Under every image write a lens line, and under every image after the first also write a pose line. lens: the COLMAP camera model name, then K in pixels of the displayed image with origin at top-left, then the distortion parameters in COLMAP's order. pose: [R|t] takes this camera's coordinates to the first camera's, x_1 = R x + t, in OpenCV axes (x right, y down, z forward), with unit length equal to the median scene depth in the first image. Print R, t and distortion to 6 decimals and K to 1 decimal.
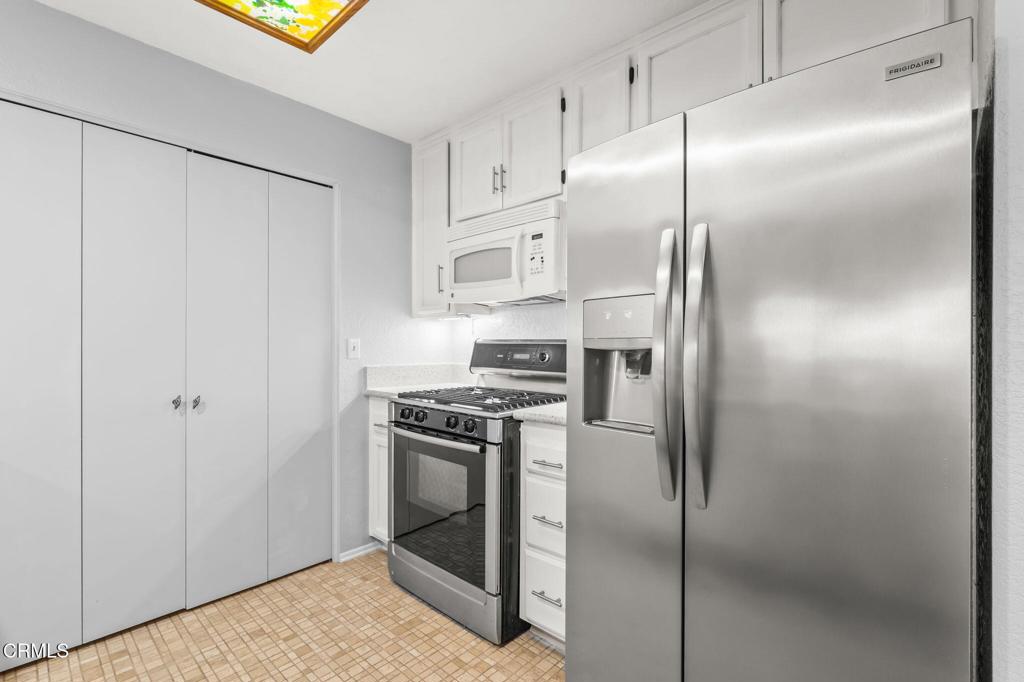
lens RADIAL K [[462.5, 0, 515.0], [0, 462.5, 344.2], [0, 0, 1]] dist [-0.003564, -0.001128]
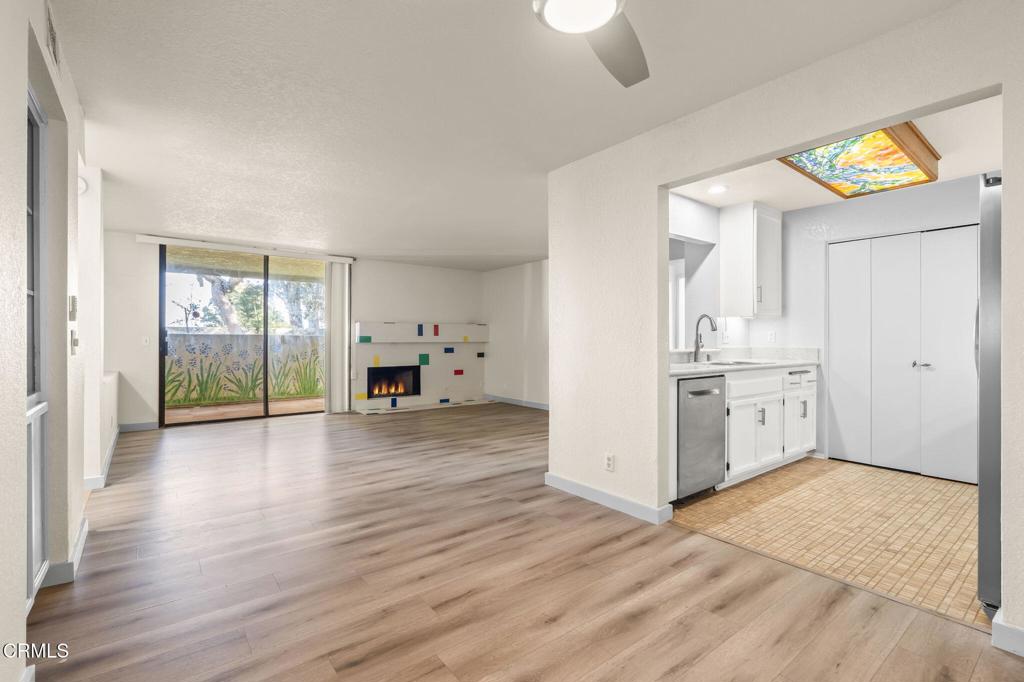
lens RADIAL K [[462.5, 0, 512.5], [0, 462.5, 337.9], [0, 0, 1]] dist [-0.003564, -0.001128]
pose [[-0.163949, -0.008496, -0.986432, 1.477235], [-0.006837, 0.999949, -0.007476, 0.043100], [0.986445, 0.005519, -0.163999, -0.360065]]
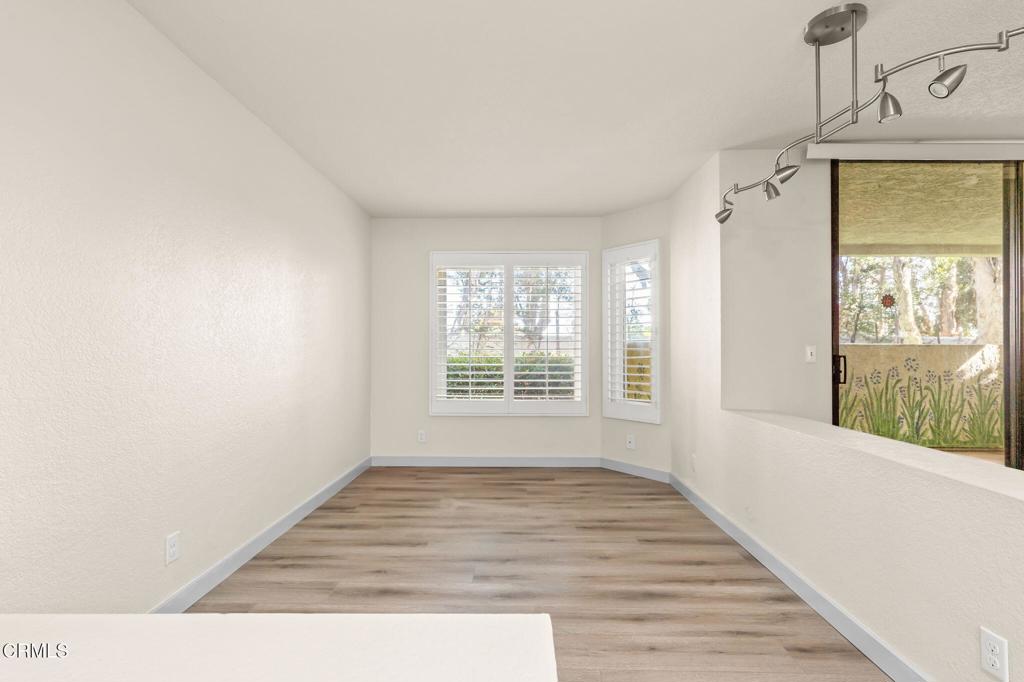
lens RADIAL K [[462.5, 0, 518.7], [0, 462.5, 344.9], [0, 0, 1]] dist [-0.003564, -0.001128]
pose [[-0.732230, -0.010548, -0.680975, 0.686362], [-0.009504, 0.999941, -0.005270, 0.039351], [0.680991, 0.002613, -0.732287, -2.691524]]
